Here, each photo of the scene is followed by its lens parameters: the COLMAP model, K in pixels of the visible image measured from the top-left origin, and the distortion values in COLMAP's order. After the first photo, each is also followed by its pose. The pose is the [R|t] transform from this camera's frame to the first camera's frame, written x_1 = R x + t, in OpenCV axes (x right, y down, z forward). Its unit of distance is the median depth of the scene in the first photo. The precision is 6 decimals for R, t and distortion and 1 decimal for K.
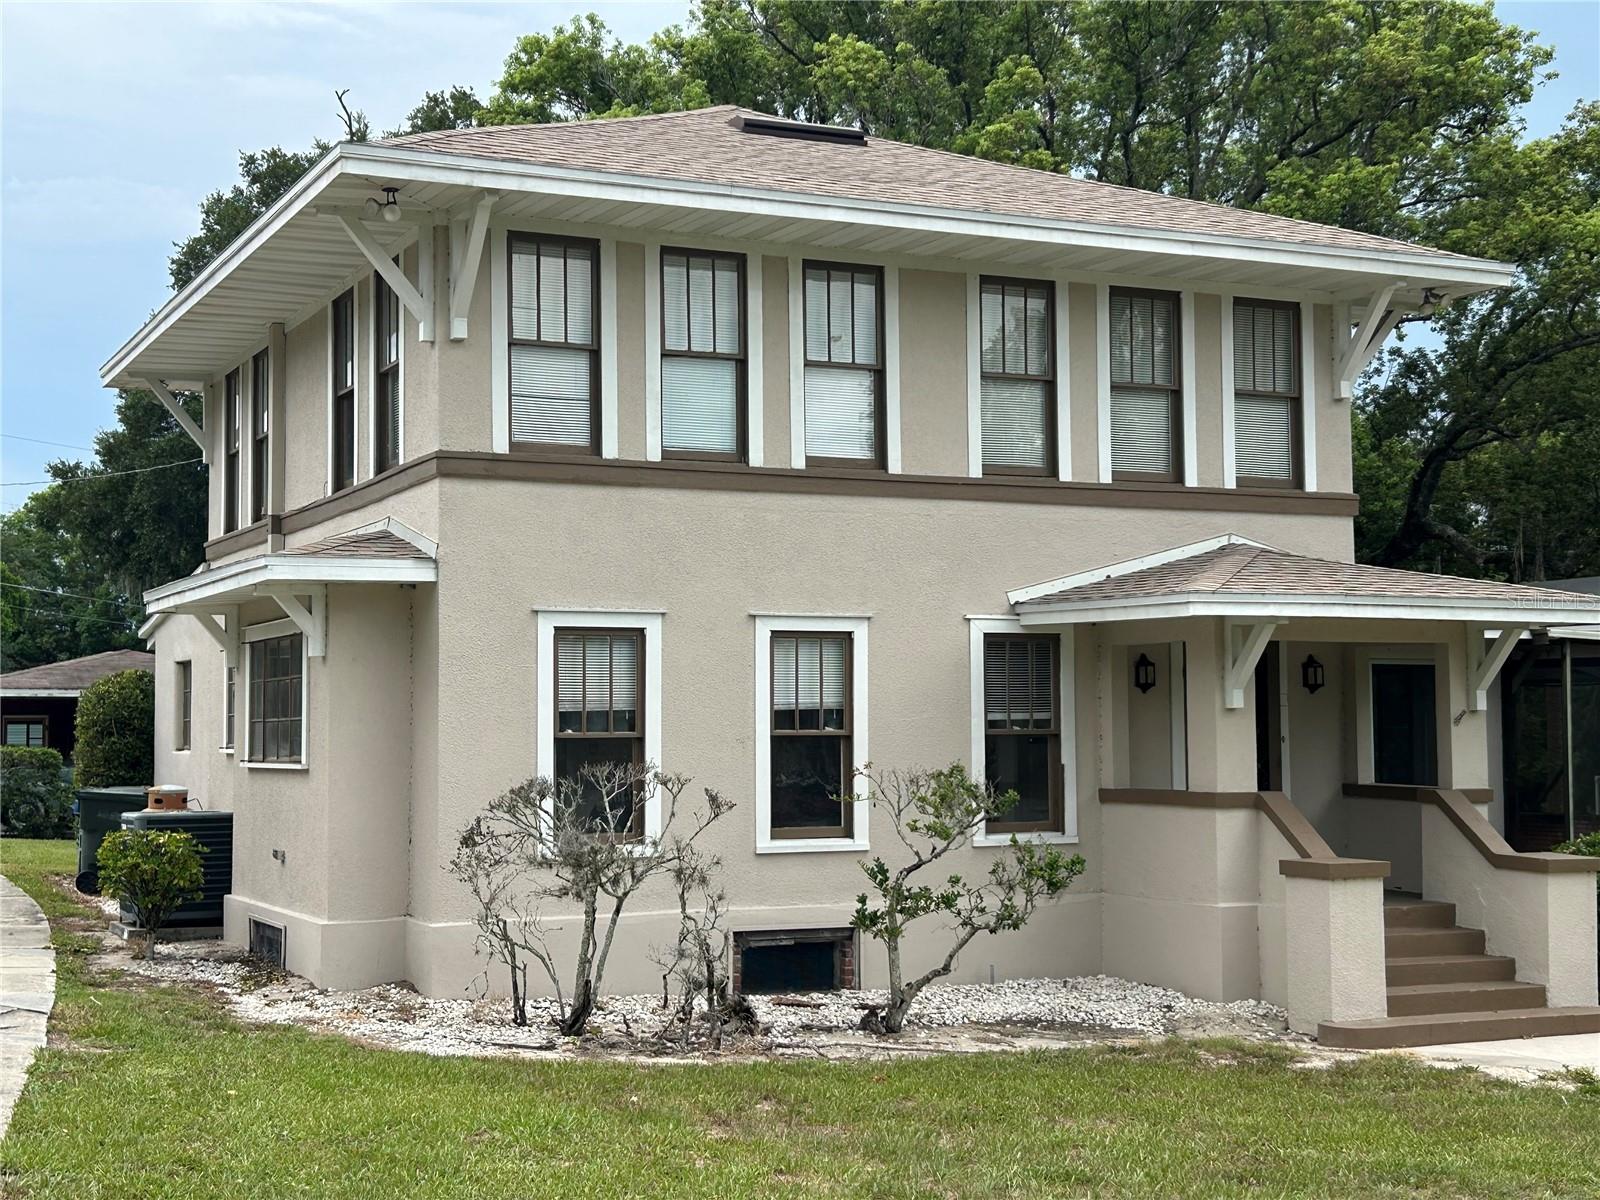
lens RADIAL K [[2242.2, 0, 798.5], [0, 2242.2, 596.3], [0, 0, 1]] dist [0.078498, 0.000000]
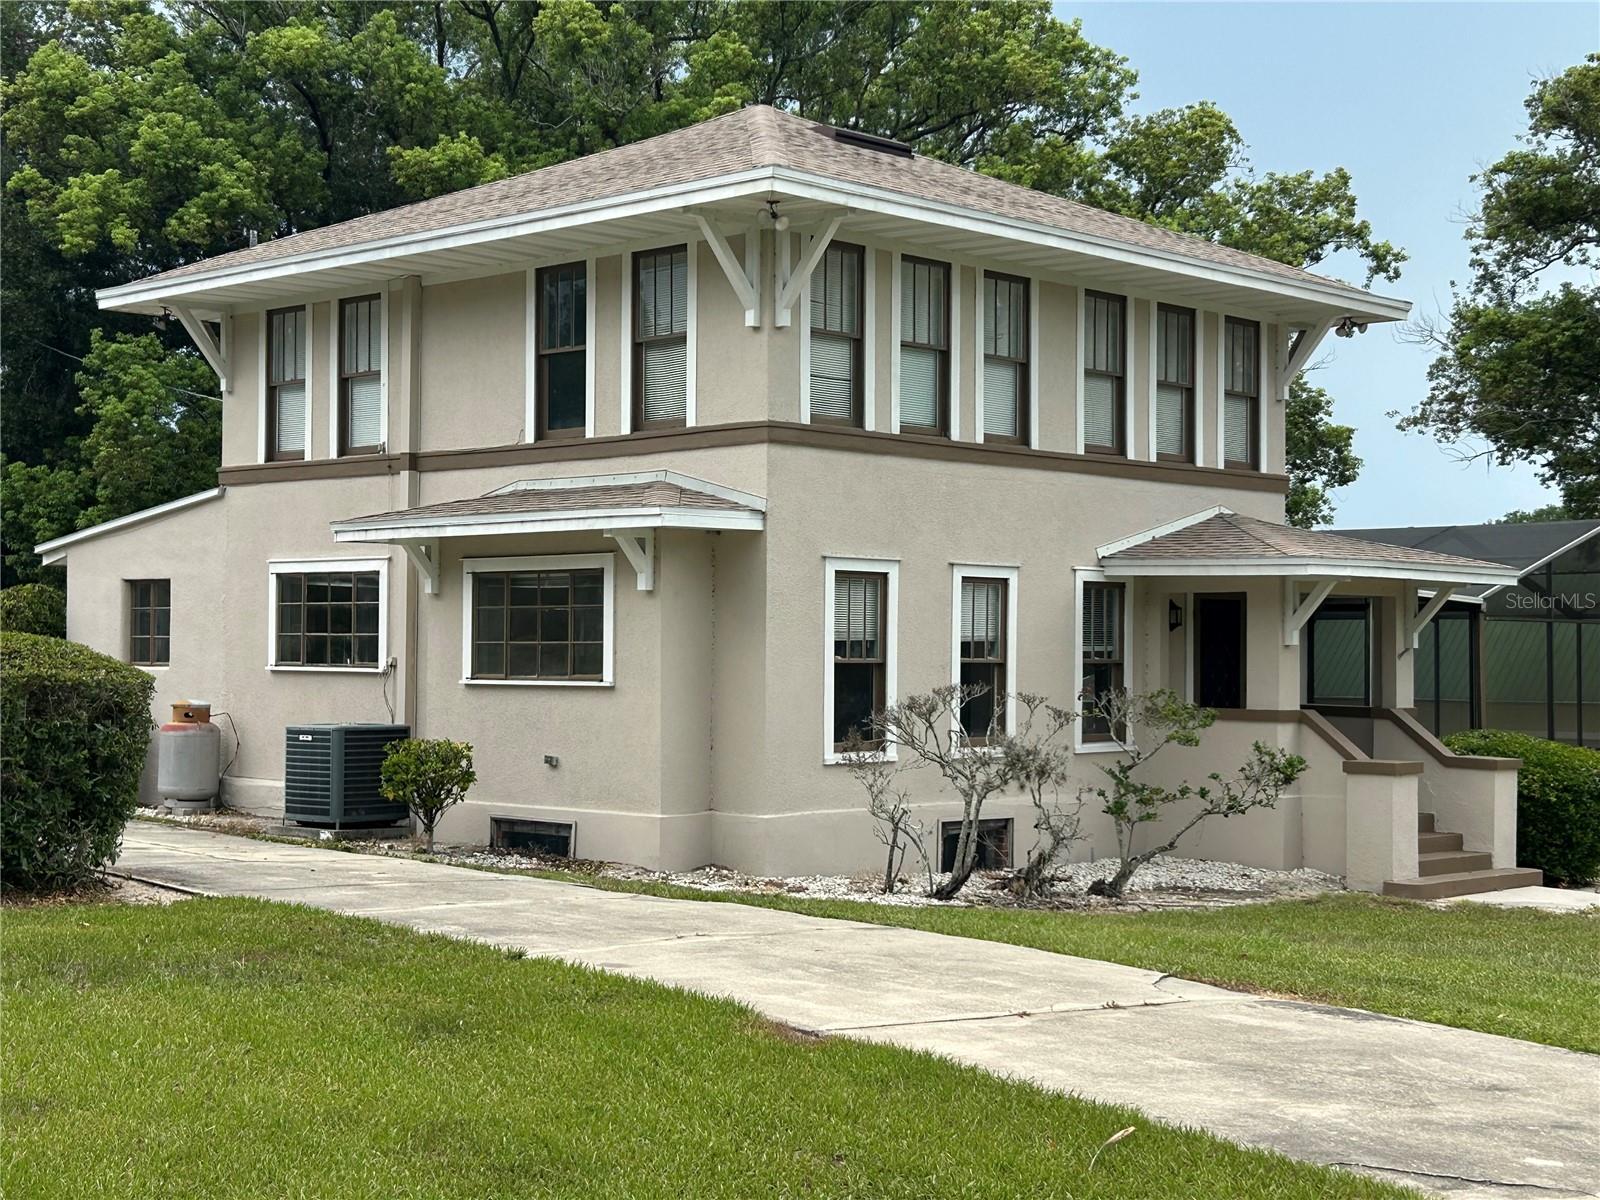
lens RADIAL K [[2354.8, 0, 799.9], [0, 2354.8, 603.1], [0, 0, 1]] dist [0.056600, 0.000000]
pose [[0.933986, 0.020795, 0.356705, -0.532478], [-0.034399, 0.998901, 0.031834, -0.007572], [-0.355651, -0.042002, 0.933674, -0.157149]]
